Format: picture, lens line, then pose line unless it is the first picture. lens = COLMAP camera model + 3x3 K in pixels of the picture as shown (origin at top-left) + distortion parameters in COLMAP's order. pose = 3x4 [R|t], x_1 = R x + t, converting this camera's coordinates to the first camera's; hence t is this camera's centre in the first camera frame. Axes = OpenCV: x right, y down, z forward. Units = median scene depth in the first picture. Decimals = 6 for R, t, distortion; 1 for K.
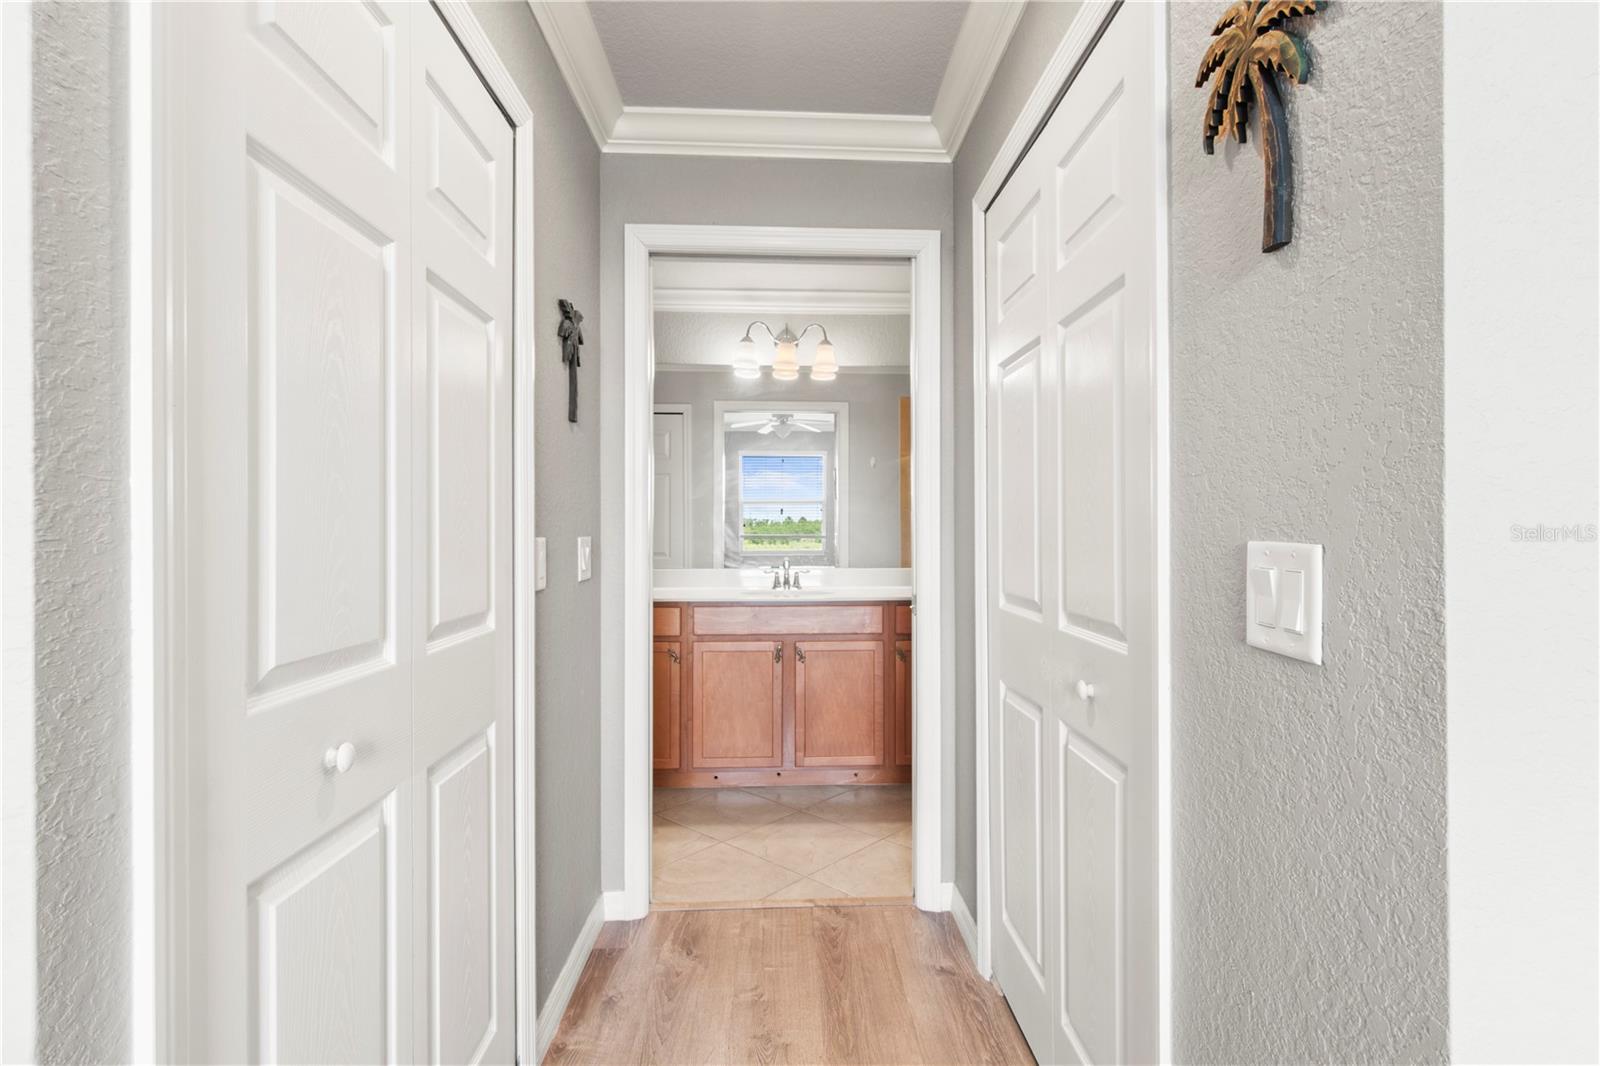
lens RADIAL K [[774.7, 0, 804.1], [0, 774.7, 532.5], [0, 0, 1]] dist [-0.001521, 0.000354]
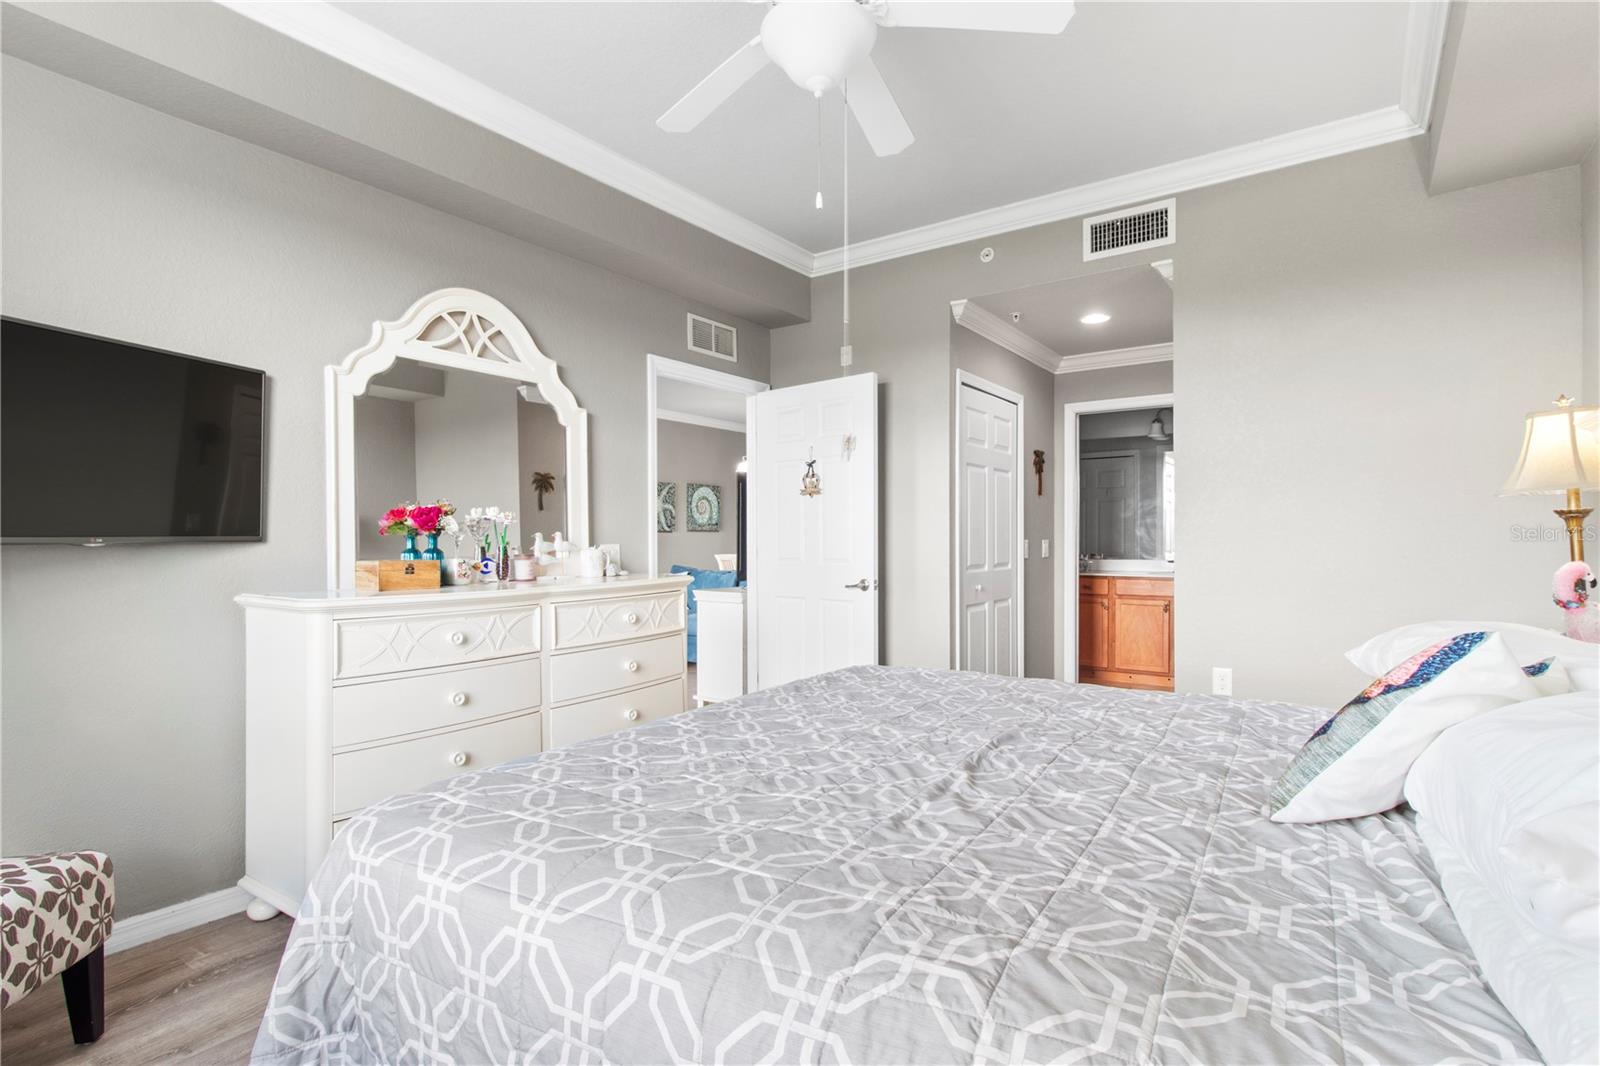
lens RADIAL K [[774.7, 0, 800.4], [0, 774.7, 536.8], [0, 0, 1]] dist [-0.001521, 0.000354]
pose [[0.801911, 0.002175, -0.597439, 0.595145], [-0.000688, 0.999996, 0.002717, -0.010947], [0.597443, -0.001768, 0.801910, -1.523680]]
